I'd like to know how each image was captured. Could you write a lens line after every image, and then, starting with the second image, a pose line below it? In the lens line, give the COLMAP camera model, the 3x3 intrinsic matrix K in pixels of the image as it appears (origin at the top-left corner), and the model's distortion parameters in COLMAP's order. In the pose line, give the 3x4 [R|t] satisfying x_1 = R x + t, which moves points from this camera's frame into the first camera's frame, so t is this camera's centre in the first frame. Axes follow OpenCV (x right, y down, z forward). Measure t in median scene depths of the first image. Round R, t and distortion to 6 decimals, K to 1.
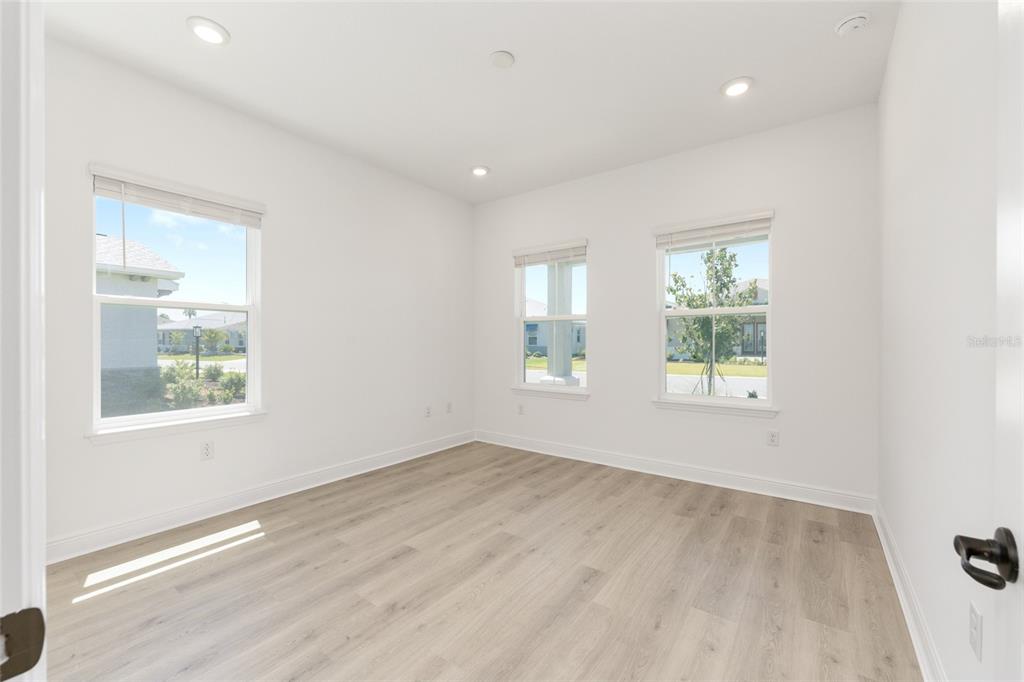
lens RADIAL K [[410.9, 0, 511.8], [0, 410.9, 342.4], [0, 0, 1]] dist [-0.000113, 0.000767]
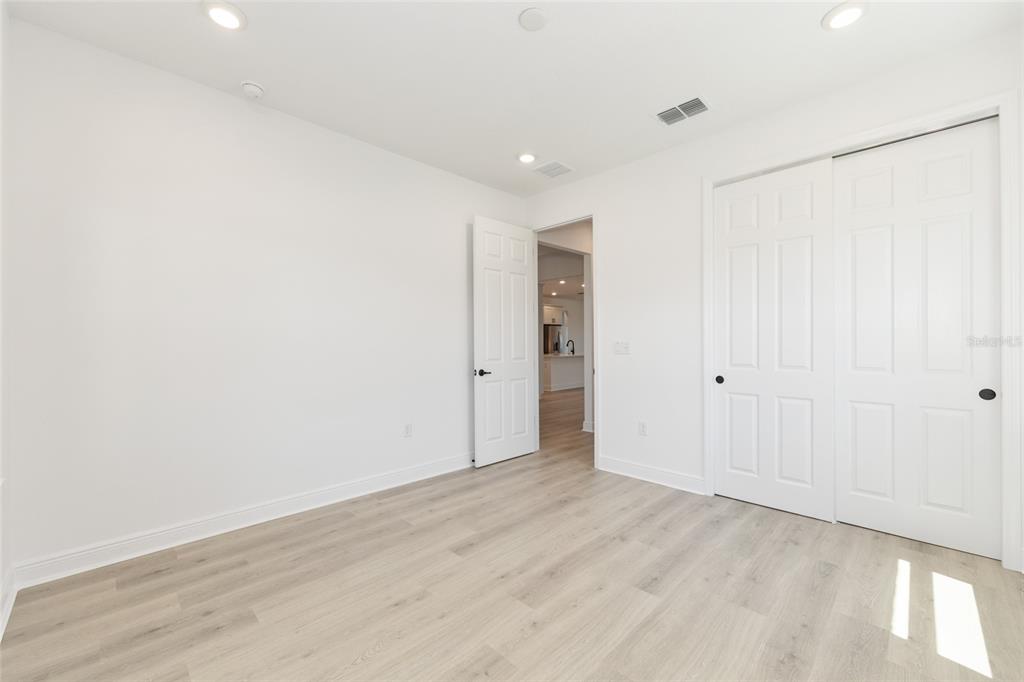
lens RADIAL K [[410.9, 0, 515.0], [0, 410.9, 339.9], [0, 0, 1]] dist [-0.000113, 0.000767]
pose [[-0.990031, 0.008602, 0.140584, -0.110356], [0.007729, 0.999947, -0.006752, -0.006506], [-0.140635, -0.005598, -0.990046, 1.982698]]
